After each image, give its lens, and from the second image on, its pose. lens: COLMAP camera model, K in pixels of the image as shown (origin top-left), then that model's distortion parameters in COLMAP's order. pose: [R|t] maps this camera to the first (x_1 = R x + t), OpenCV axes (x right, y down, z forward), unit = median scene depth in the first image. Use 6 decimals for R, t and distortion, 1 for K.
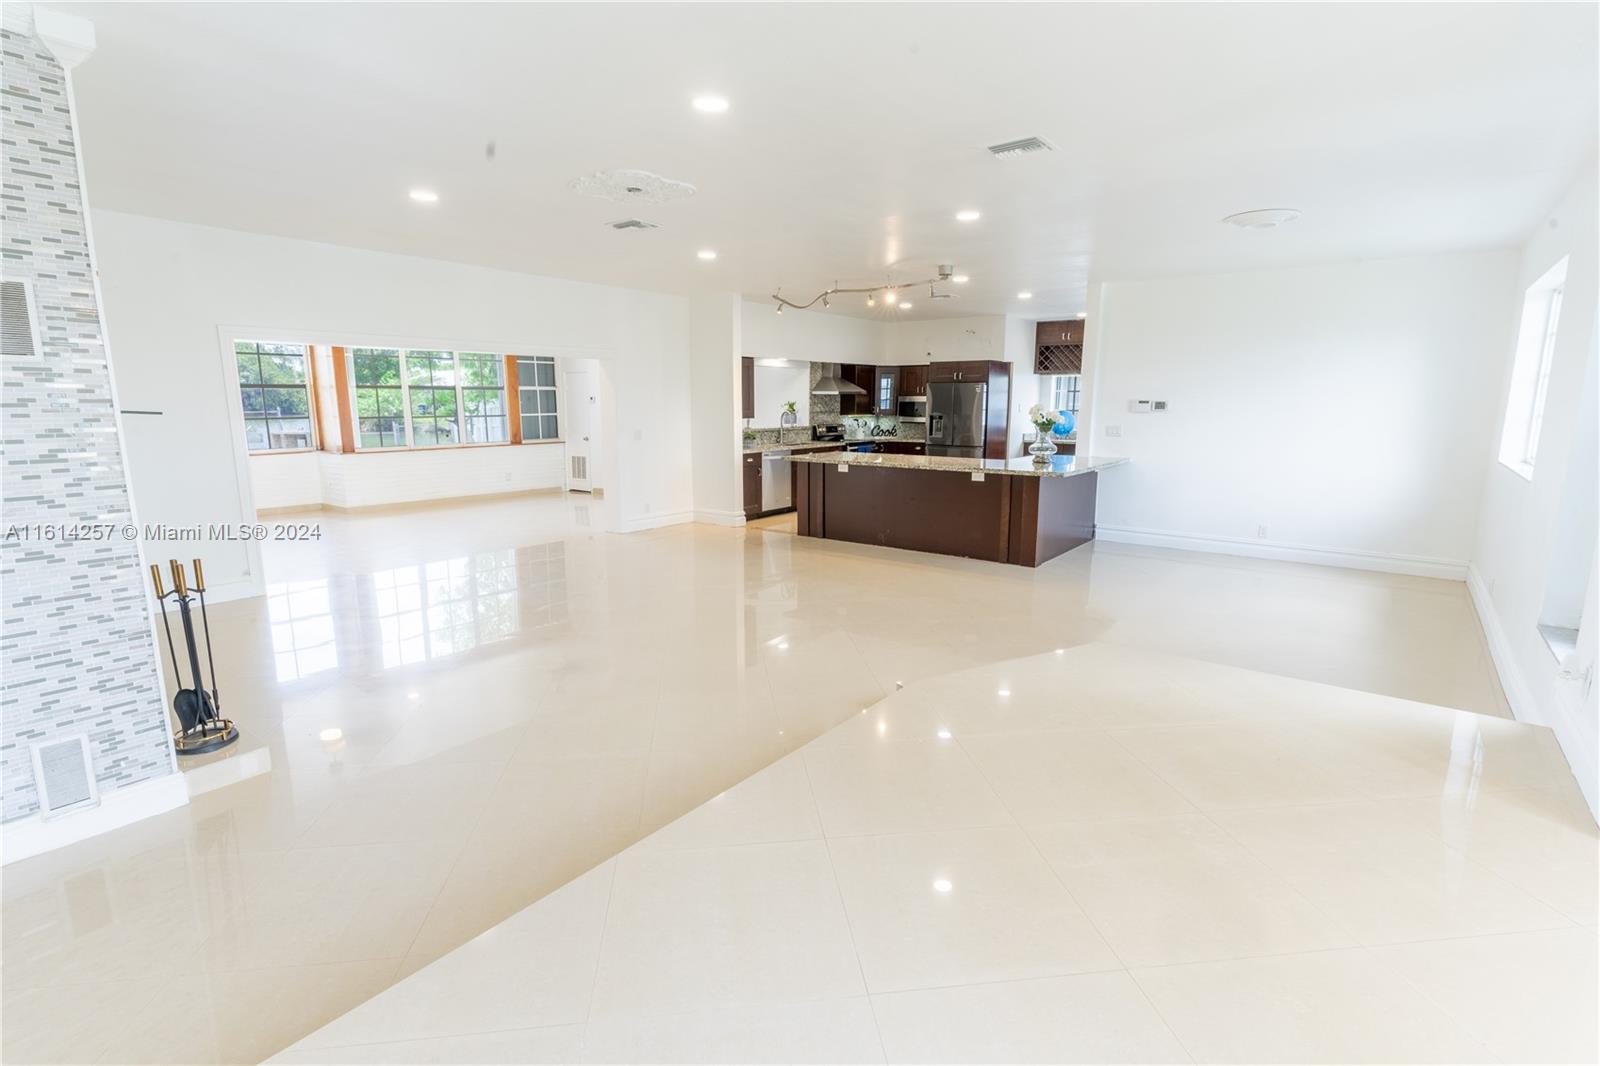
lens RADIAL K [[759.5, 0, 800.0], [0, 759.5, 533.0], [0, 0, 1]] dist [0.001822, 0.000549]
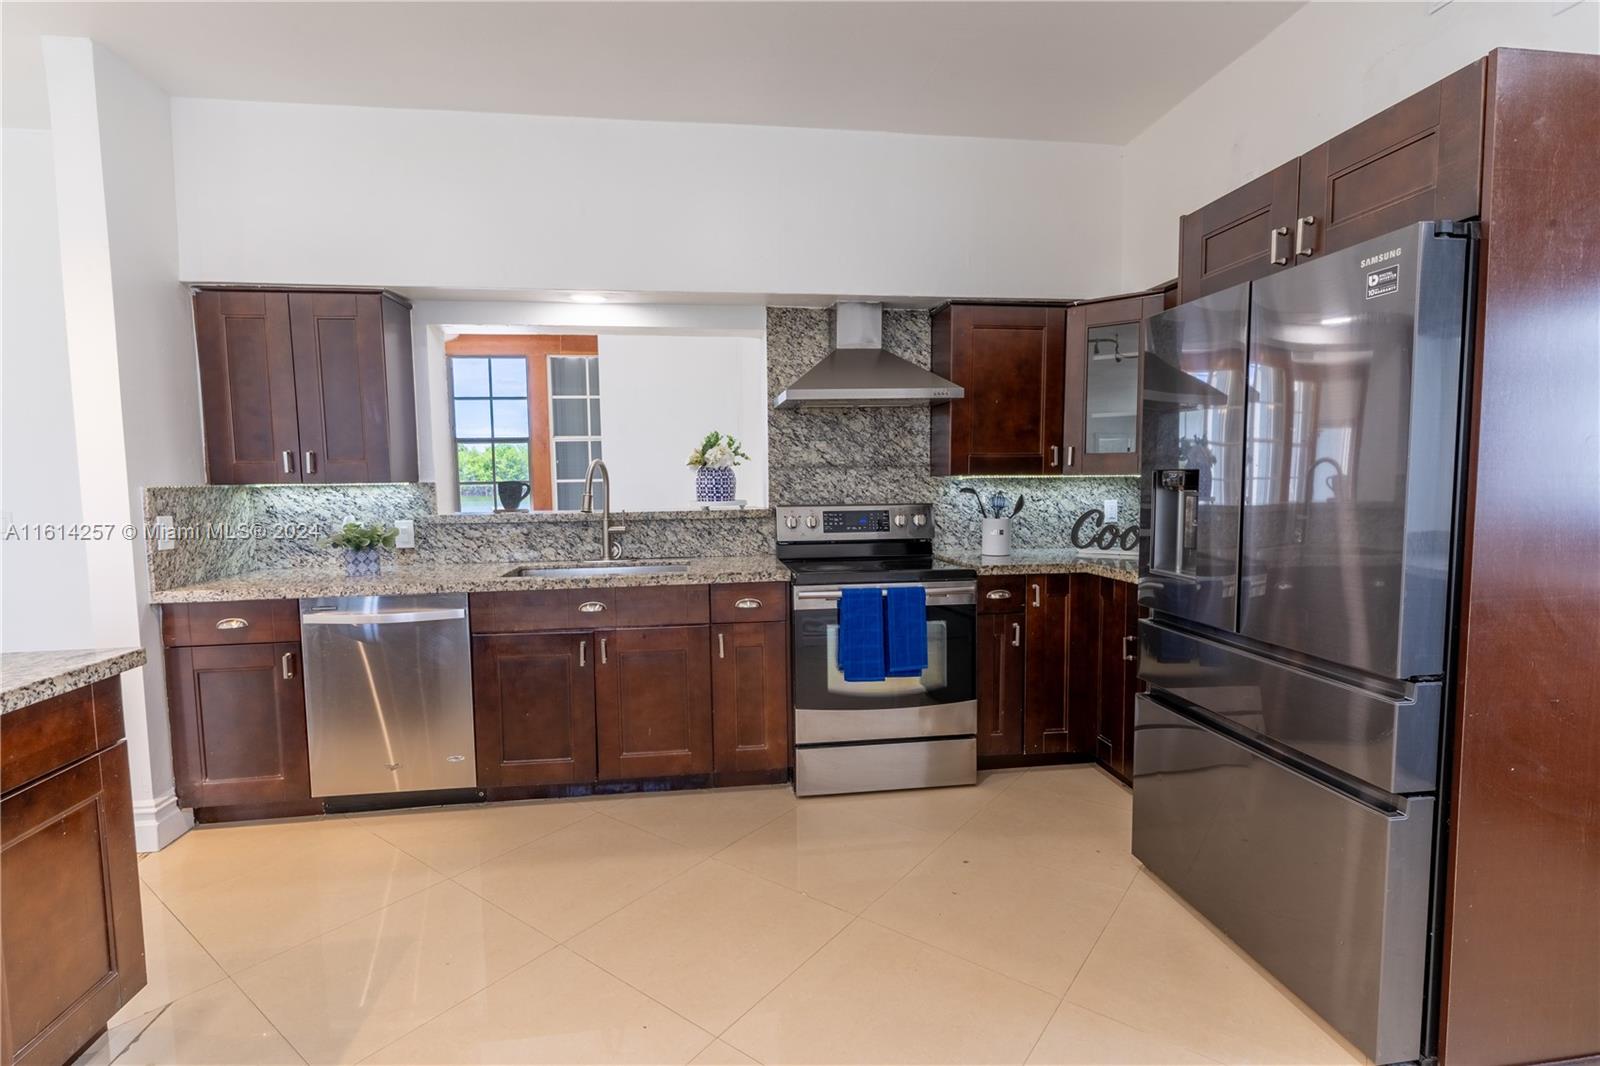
lens RADIAL K [[759.5, 0, 800.0], [0, 759.5, 533.0], [0, 0, 1]] dist [0.001822, 0.000549]
pose [[0.715124, 0.044639, -0.697571, 0.273669], [-0.107695, 0.993079, -0.046855, -0.131070], [0.690652, 0.108632, 0.714982, 0.874356]]
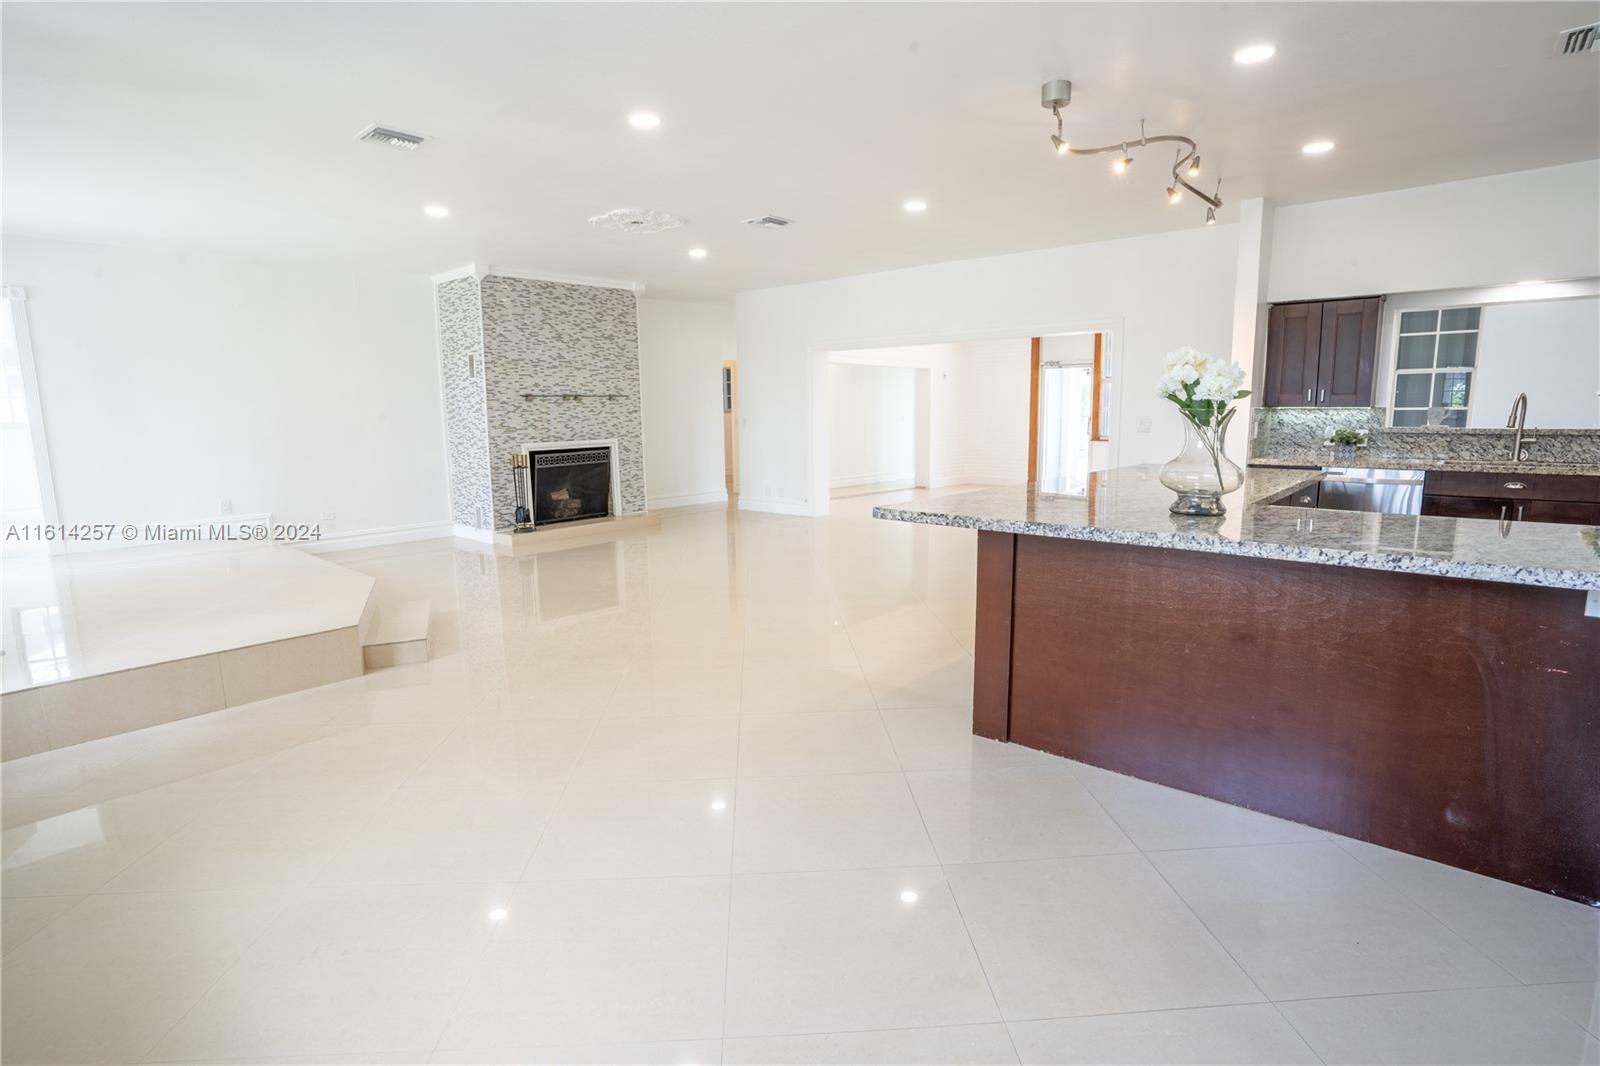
lens RADIAL K [[785.1, 0, 800.0], [0, 785.1, 533.0], [0, 0, 1]] dist [-0.078318, 0.034377]
pose [[-0.072713, 0.155783, -0.985111, 0.506632], [-0.160485, 0.973027, 0.165717, -0.085801], [0.984356, 0.170145, -0.045751, 0.624056]]
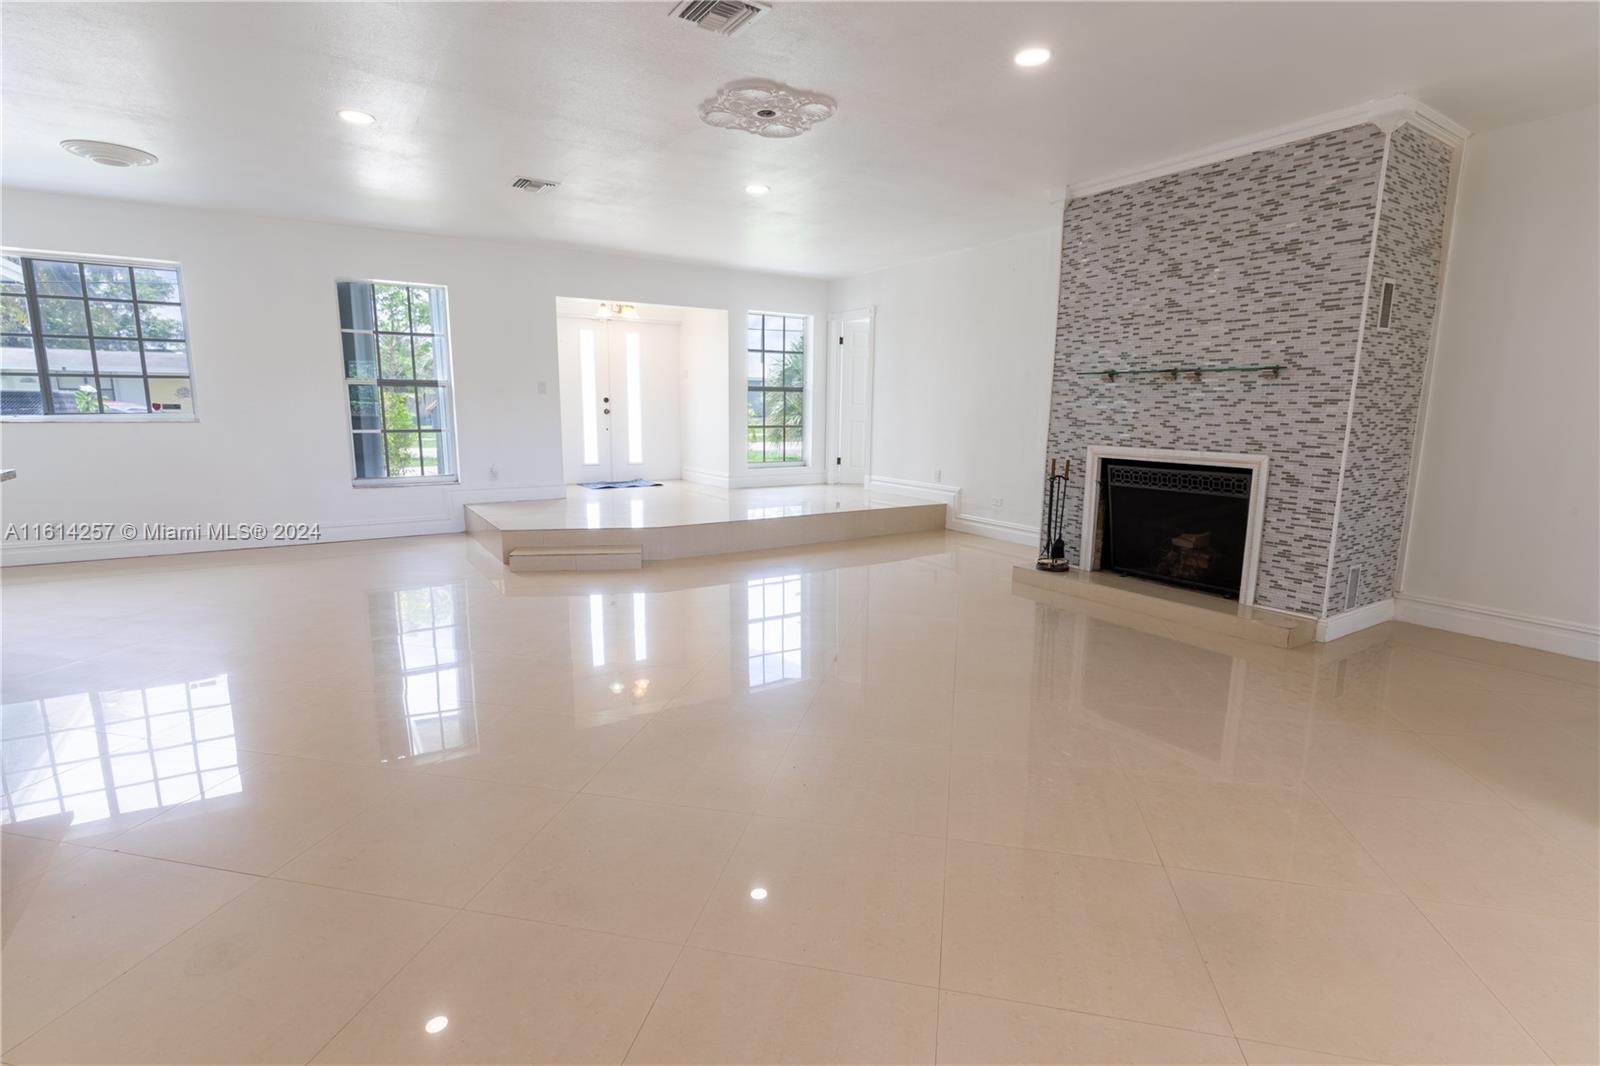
lens RADIAL K [[759.5, 0, 800.0], [0, 759.5, 533.0], [0, 0, 1]] dist [0.001822, 0.000549]
pose [[-0.942719, -0.065378, 0.327120, -0.252555], [0.049285, 0.942550, 0.330410, -0.123082], [-0.329928, 0.327606, -0.885337, 0.840653]]
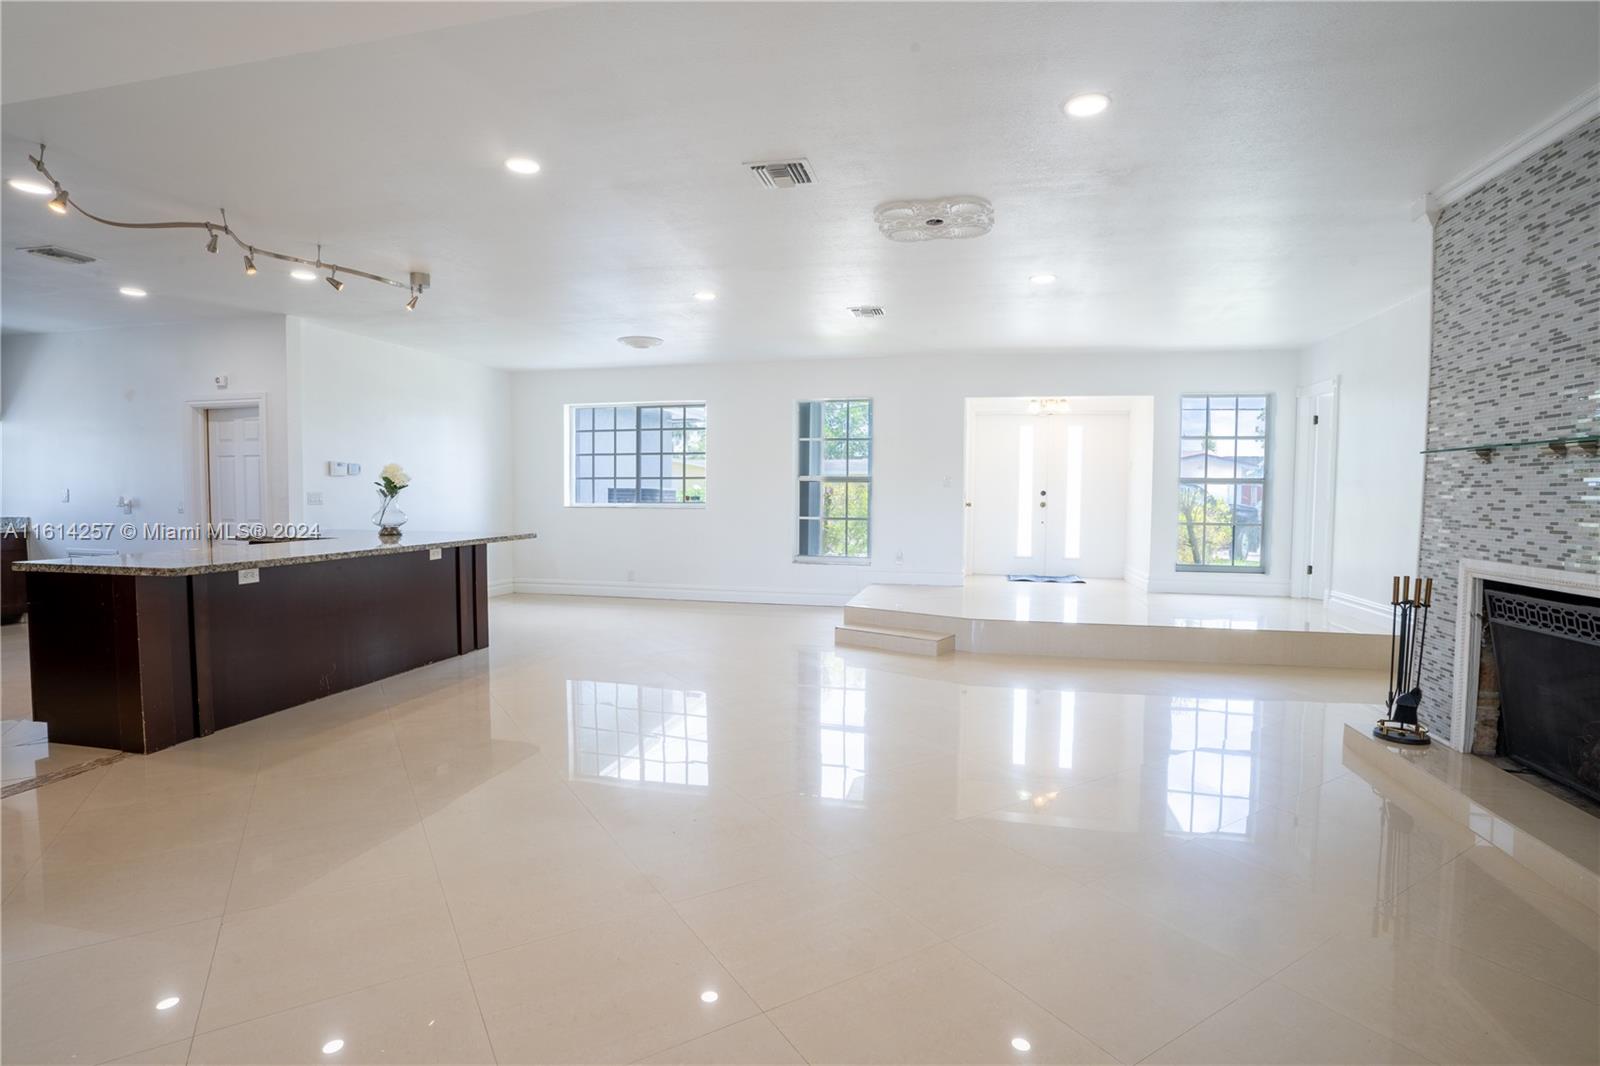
lens RADIAL K [[785.1, 0, 800.0], [0, 785.1, 533.0], [0, 0, 1]] dist [-0.078318, 0.034377]
pose [[-0.415763, -0.050859, 0.908050, -0.449331], [0.152711, 0.980355, 0.124830, -0.097219], [-0.896560, 0.190569, -0.399829, 0.696745]]
